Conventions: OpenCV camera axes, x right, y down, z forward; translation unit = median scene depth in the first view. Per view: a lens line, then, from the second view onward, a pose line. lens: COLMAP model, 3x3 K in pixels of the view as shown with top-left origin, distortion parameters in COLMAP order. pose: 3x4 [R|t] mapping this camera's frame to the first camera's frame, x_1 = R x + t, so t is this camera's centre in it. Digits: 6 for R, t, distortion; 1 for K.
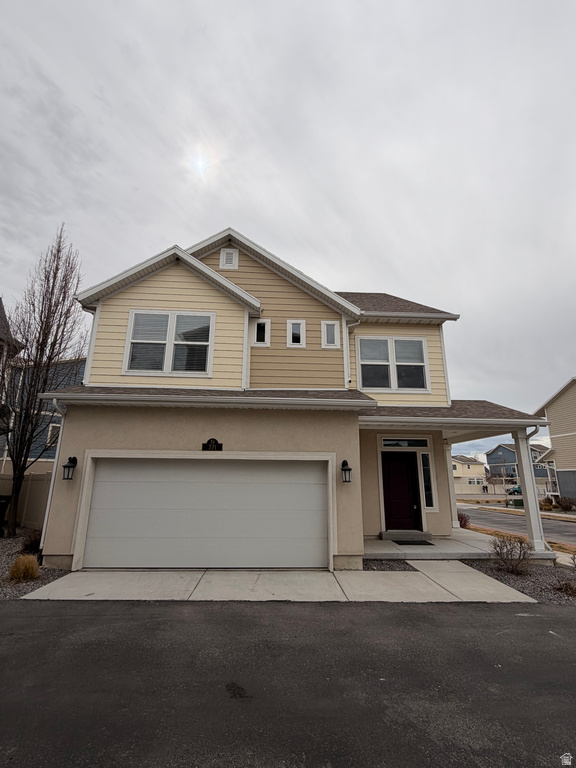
lens RADIAL K [[359.3, 0, 294.1], [0, 359.3, 386.4], [0, 0, 1]] dist [-0.004053, 0.002541]
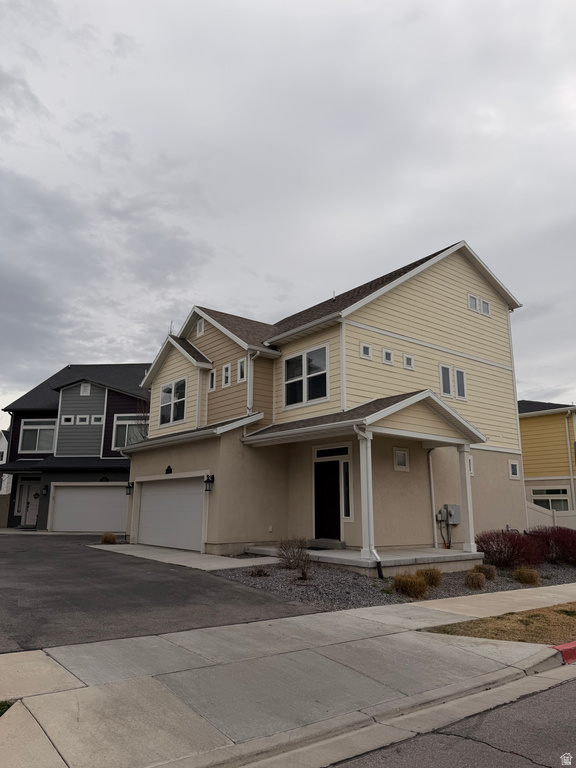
lens RADIAL K [[537.1, 0, 291.2], [0, 537.1, 377.9], [0, 0, 1]] dist [0.049554, -0.050422]
pose [[0.580536, -0.197236, -0.789985, 1.661633], [0.200560, 0.974963, -0.096034, 0.088506], [0.789147, -0.102688, 0.605559, 0.042956]]
